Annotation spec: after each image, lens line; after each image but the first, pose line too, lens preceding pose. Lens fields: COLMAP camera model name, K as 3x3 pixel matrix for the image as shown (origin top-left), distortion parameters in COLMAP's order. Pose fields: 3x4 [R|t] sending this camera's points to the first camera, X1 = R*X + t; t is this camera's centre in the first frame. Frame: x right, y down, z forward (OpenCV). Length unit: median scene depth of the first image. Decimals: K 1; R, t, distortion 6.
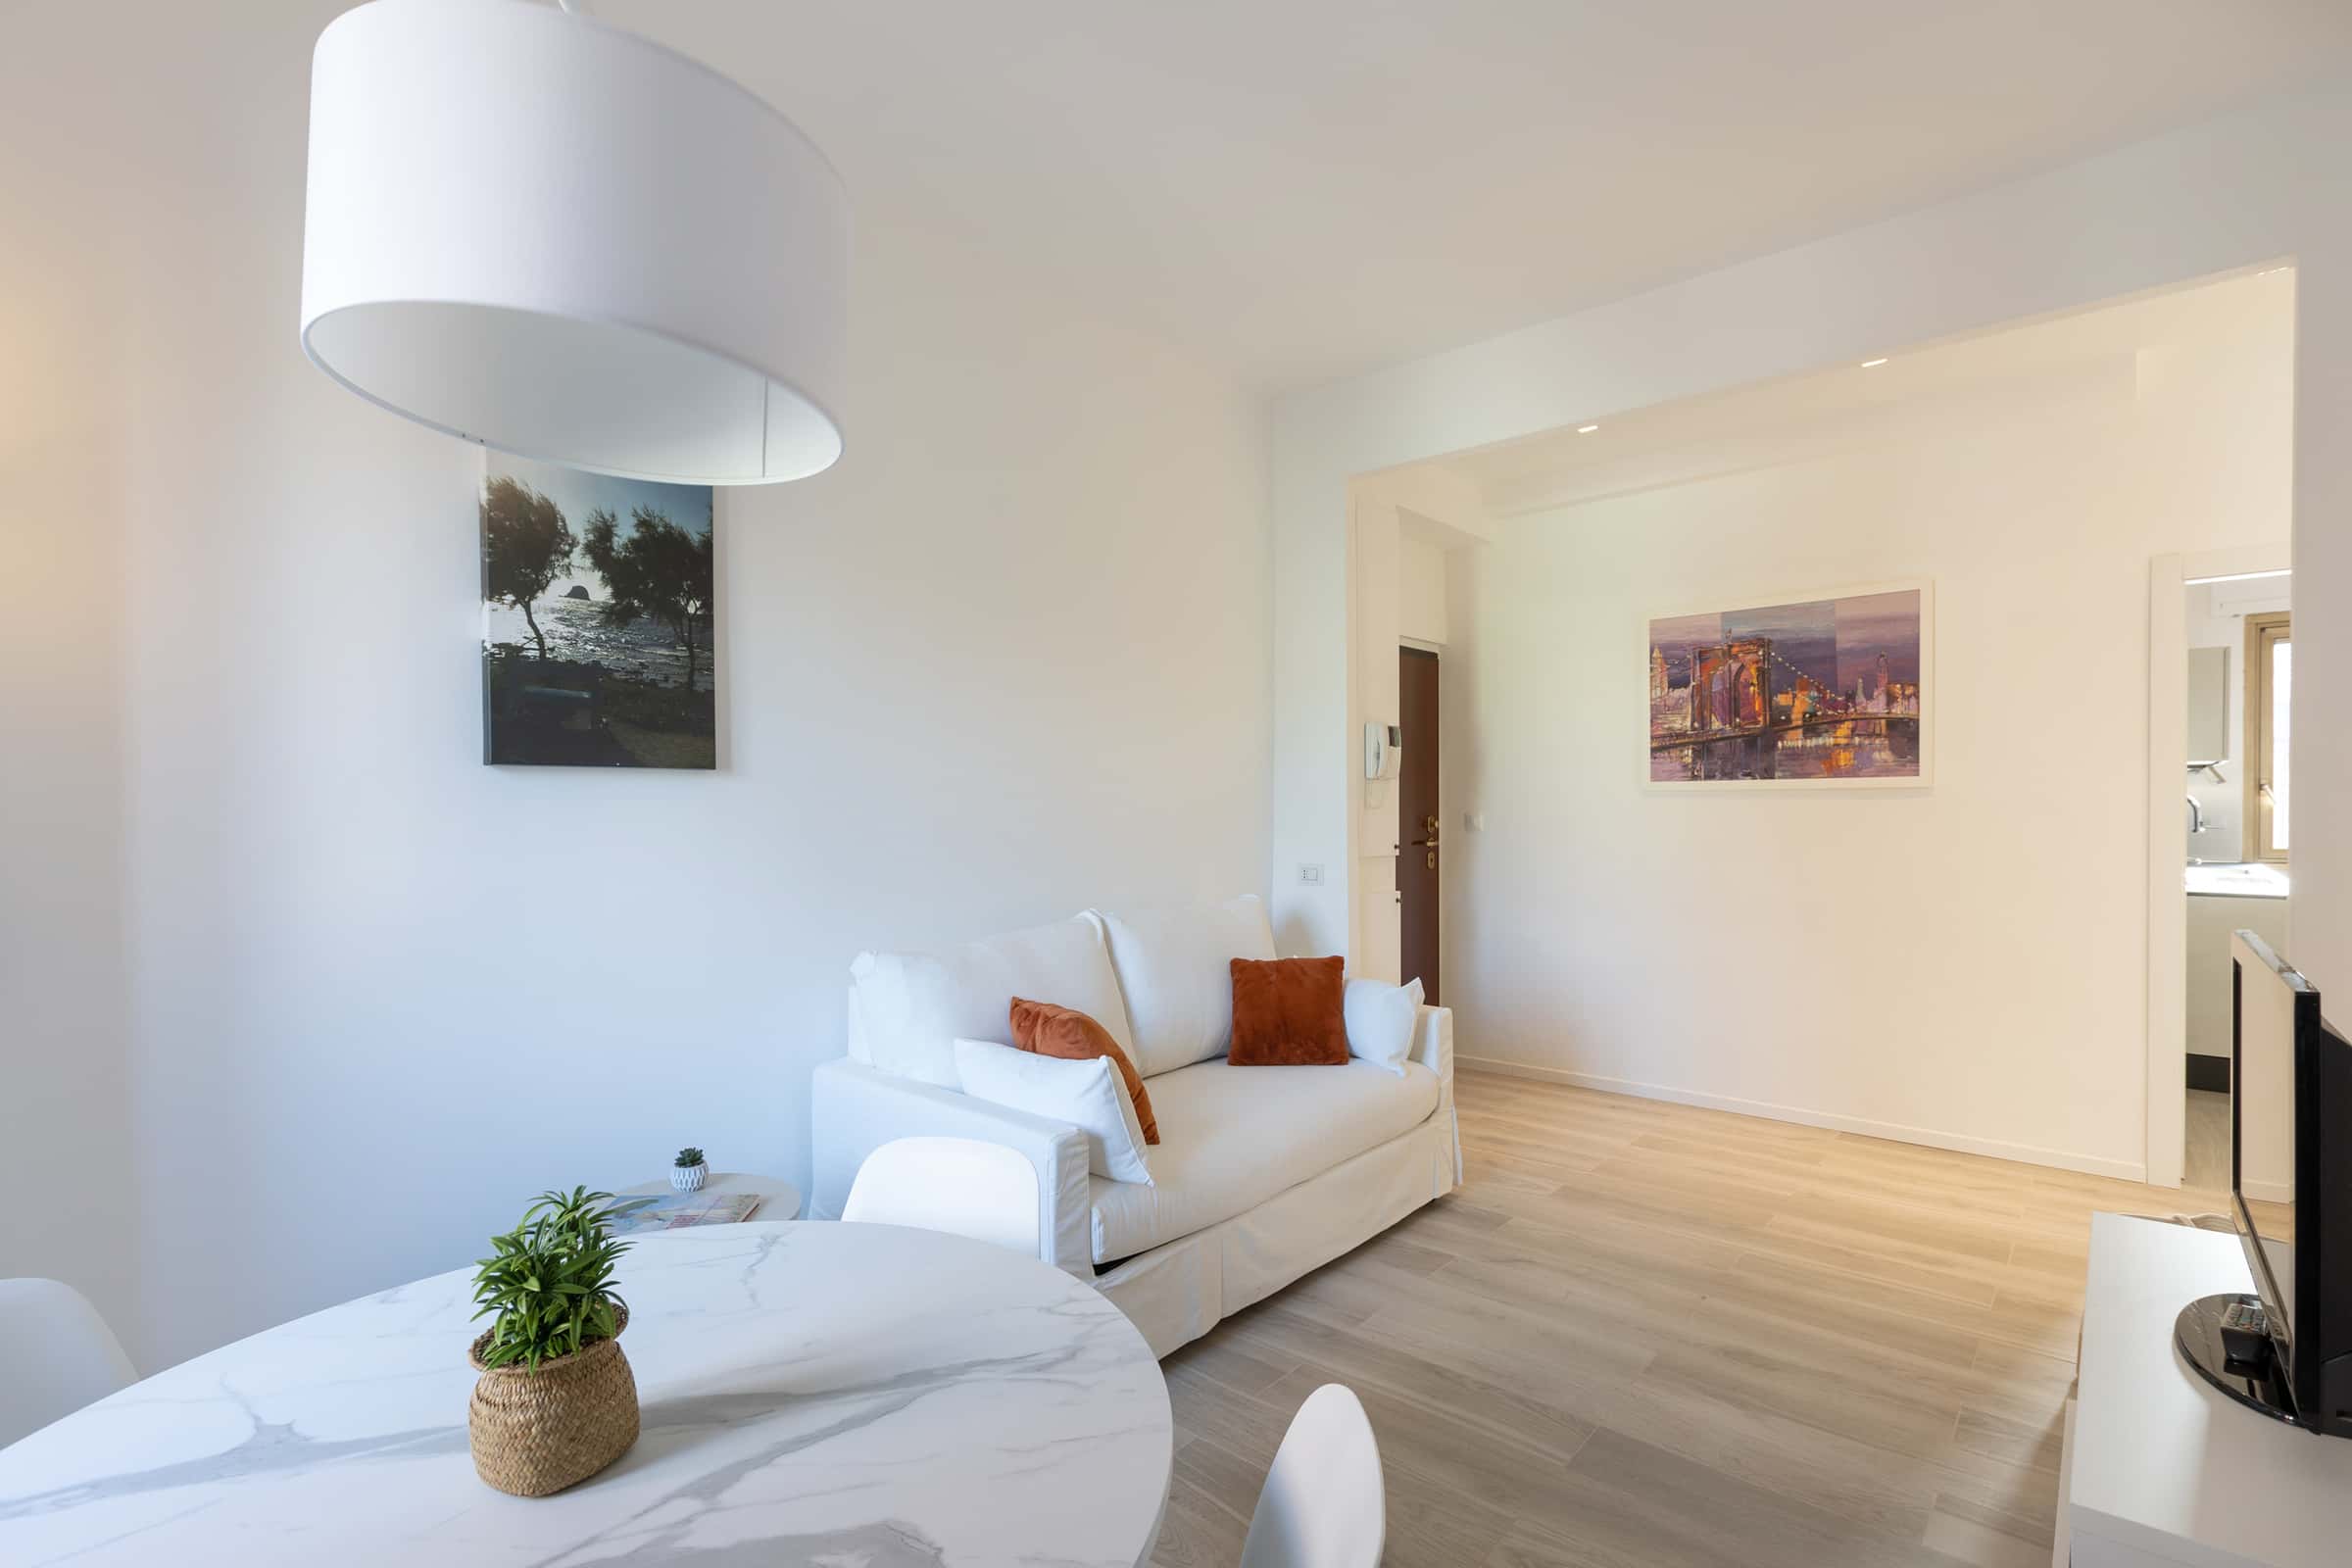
lens RADIAL K [[1014.9, 0, 1161.9], [0, 1014.9, 829.5], [0, 0, 1]] dist [0.000632, -0.000921]
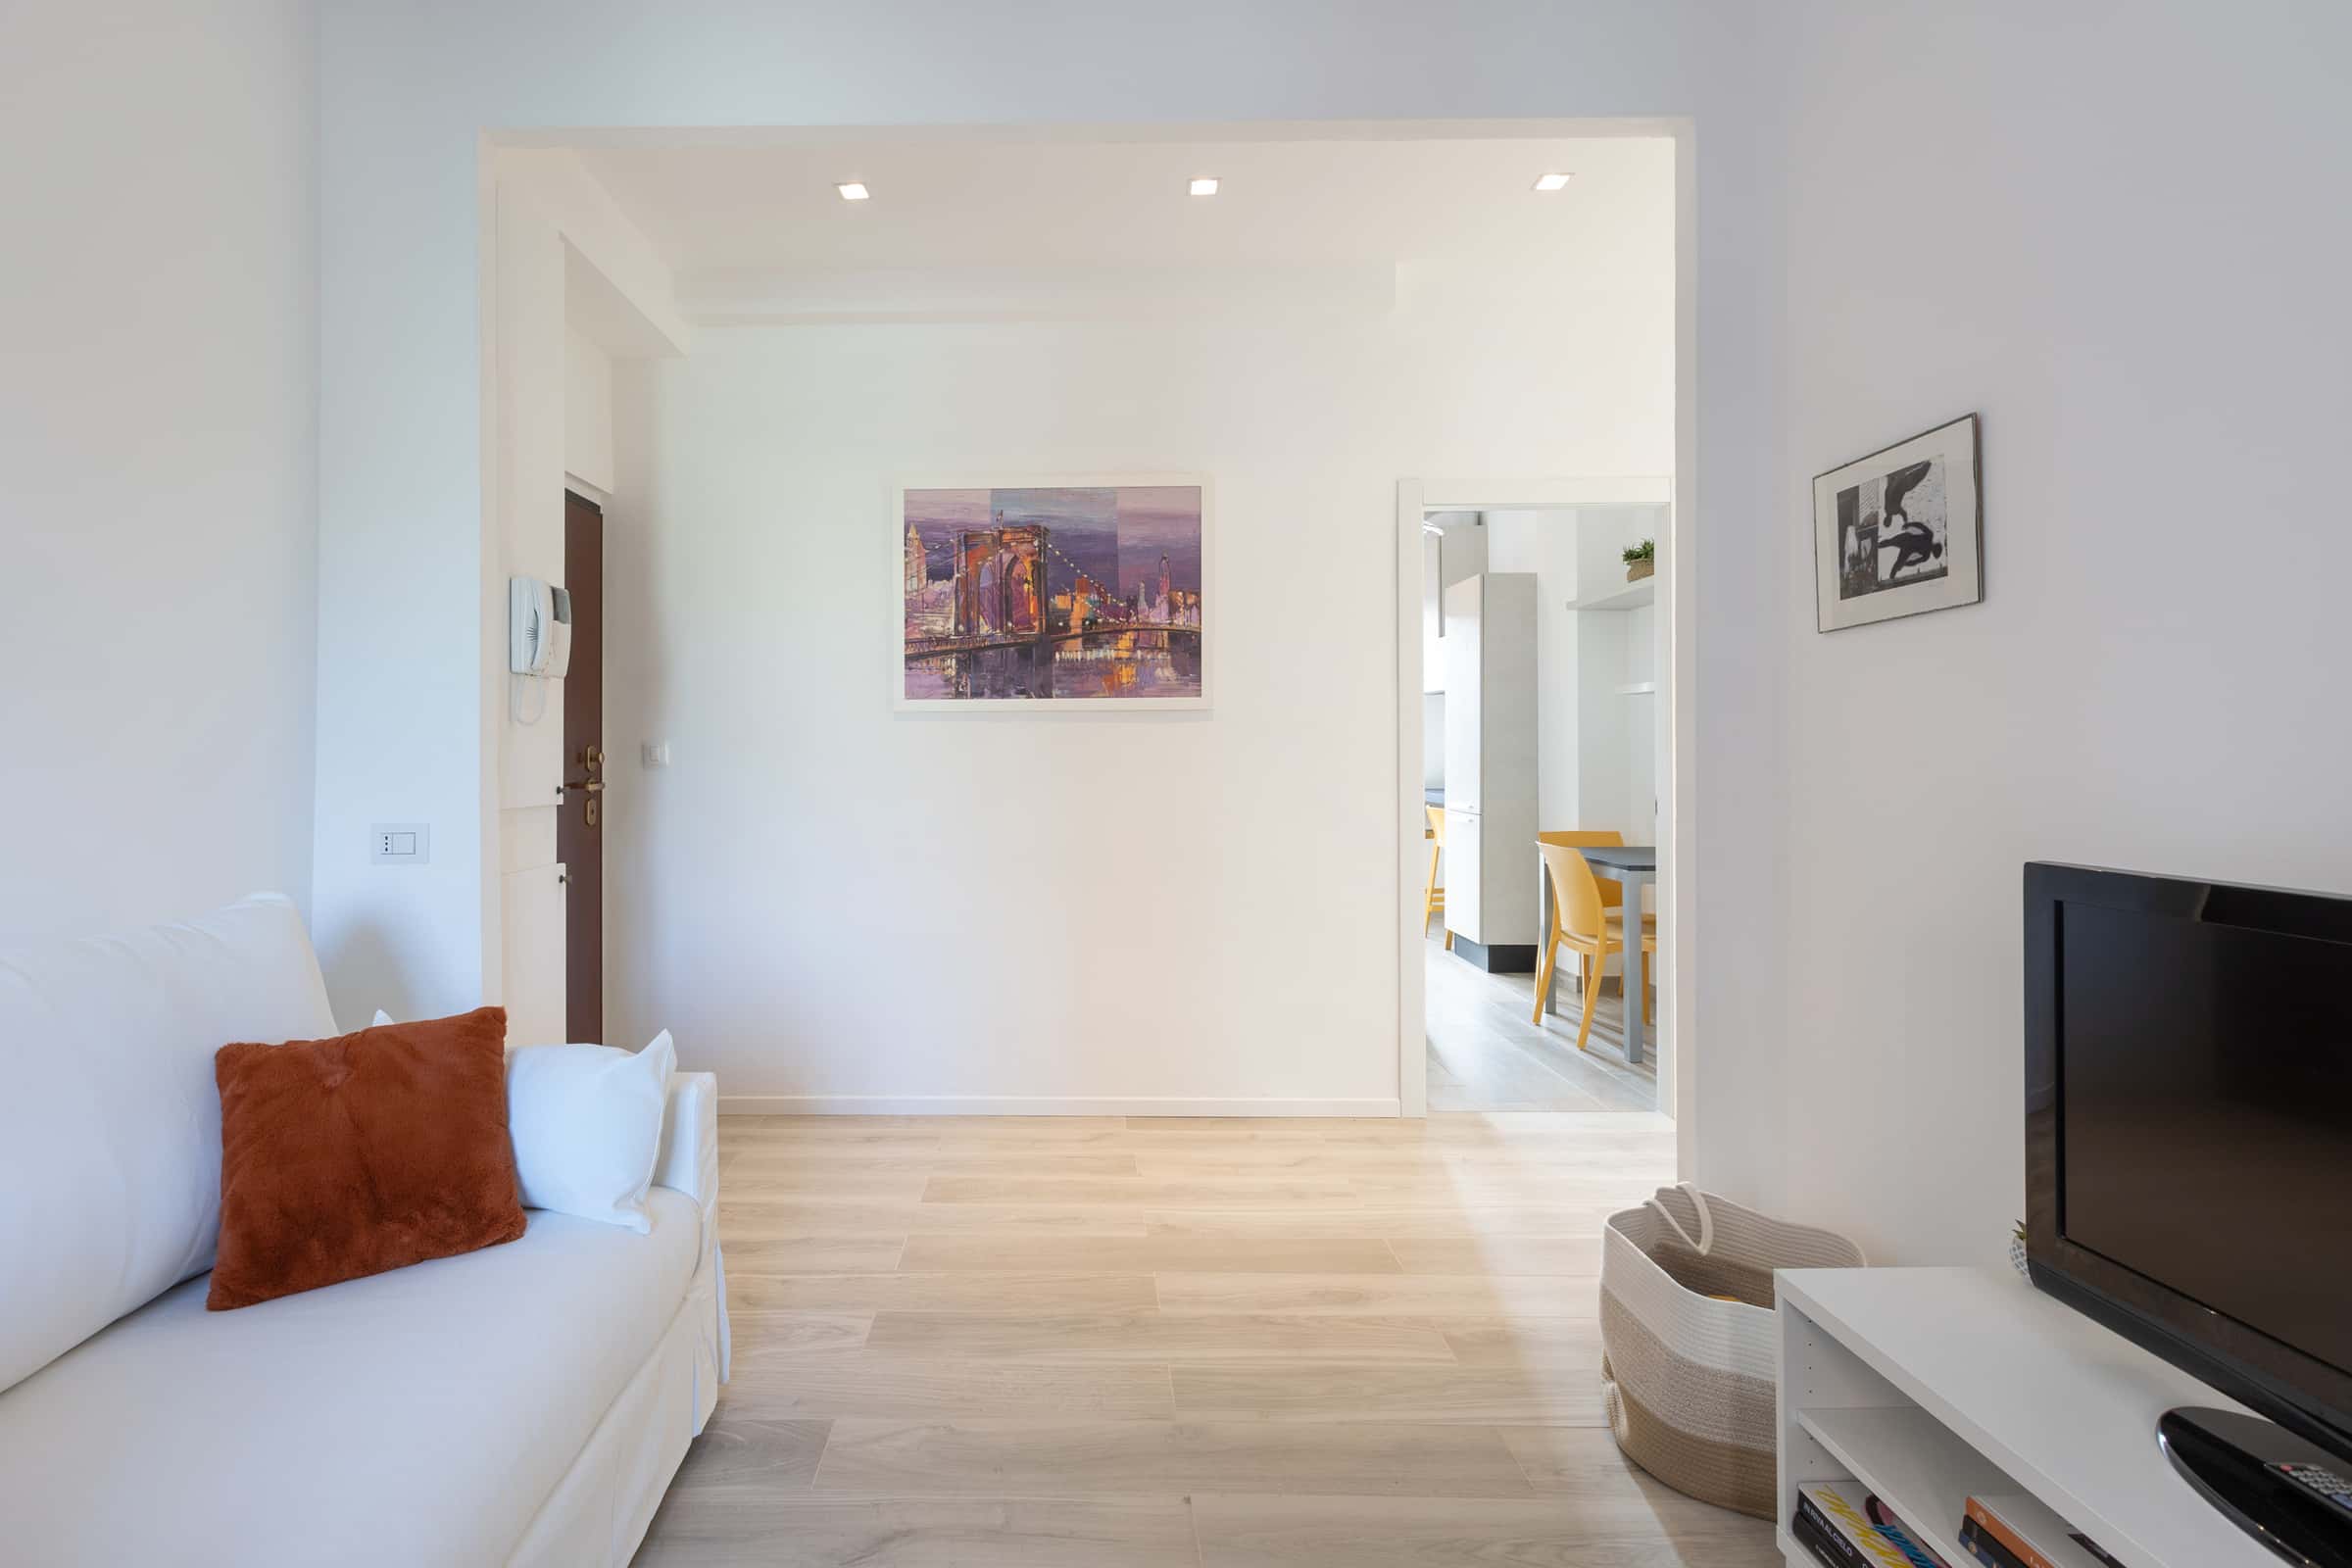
lens RADIAL K [[1119.8, 0, 1085.5], [0, 1119.8, 741.2], [0, 0, 1]] dist [0.003857, 0.001740]
pose [[0.740442, 0.009942, 0.672047, 0.027154], [0.011805, 0.999544, -0.027793, 0.019736], [-0.672017, 0.028513, 0.739987, 0.571088]]
